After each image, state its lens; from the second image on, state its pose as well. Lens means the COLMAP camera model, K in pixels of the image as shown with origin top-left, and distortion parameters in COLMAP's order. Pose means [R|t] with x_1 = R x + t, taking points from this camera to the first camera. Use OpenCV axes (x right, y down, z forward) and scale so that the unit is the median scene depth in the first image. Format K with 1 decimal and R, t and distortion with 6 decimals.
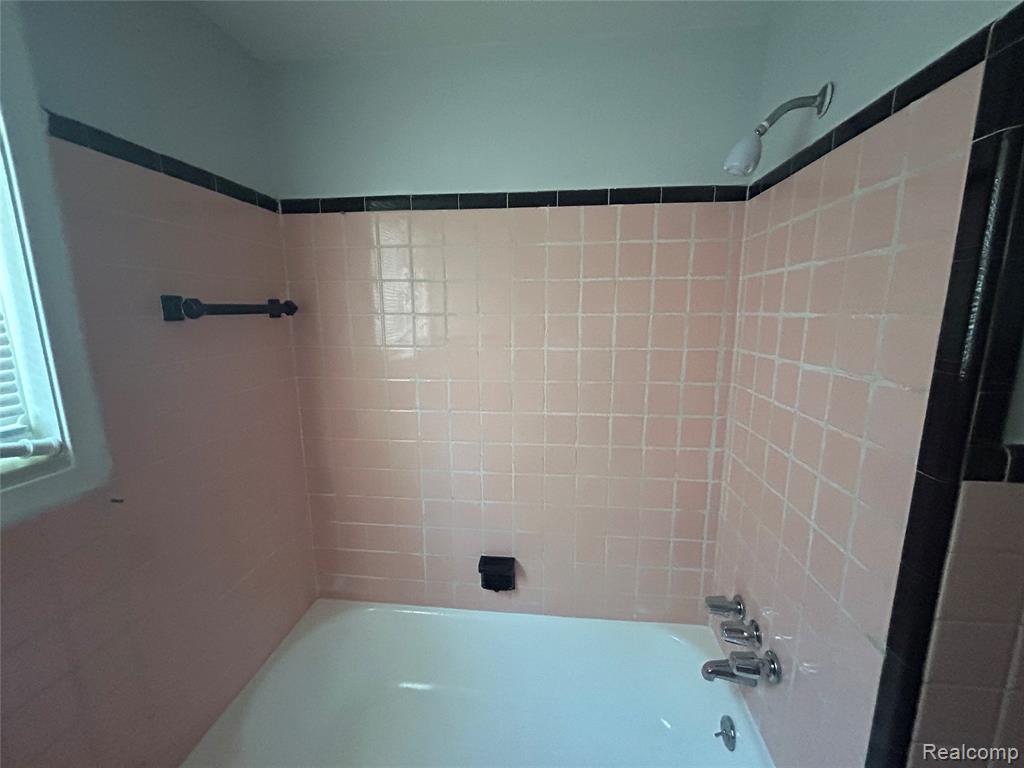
lens RADIAL K [[411.6, 0, 513.2], [0, 411.6, 382.5], [0, 0, 1]] dist [-0.000532, -0.000115]
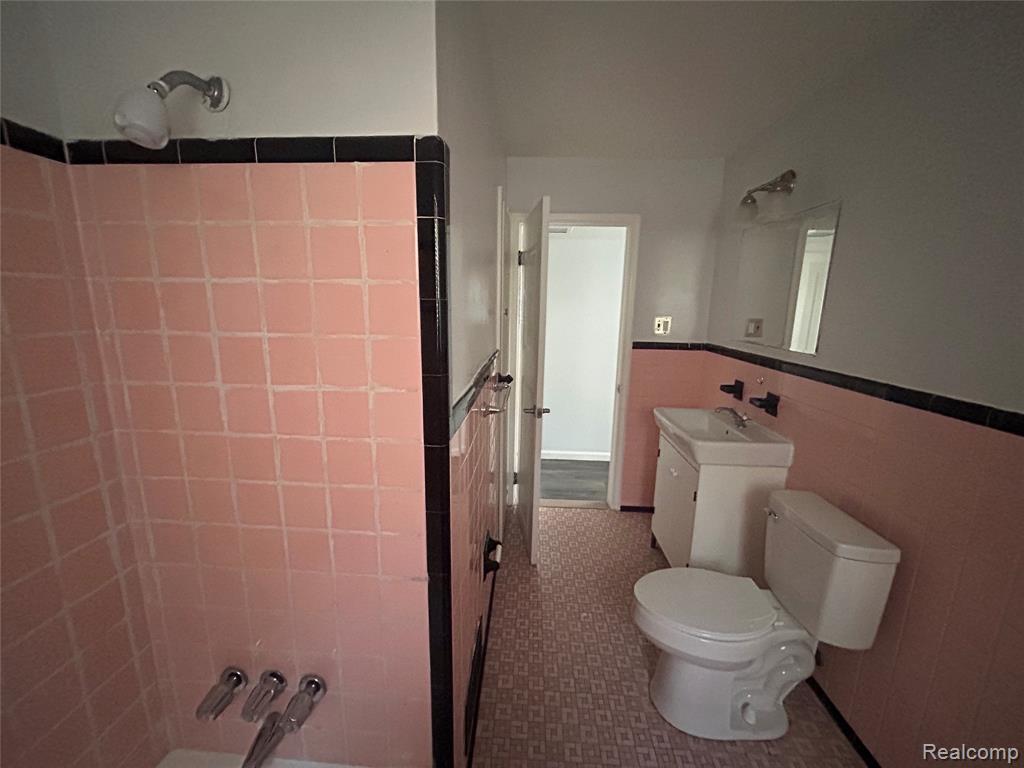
lens RADIAL K [[411.6, 0, 513.2], [0, 411.6, 382.5], [0, 0, 1]] dist [-0.000532, -0.000115]
pose [[-0.050966, -0.182758, 0.981836, -0.198618], [0.157227, 0.969386, 0.188602, -0.113863], [-0.986246, 0.163983, -0.020671, 0.374945]]
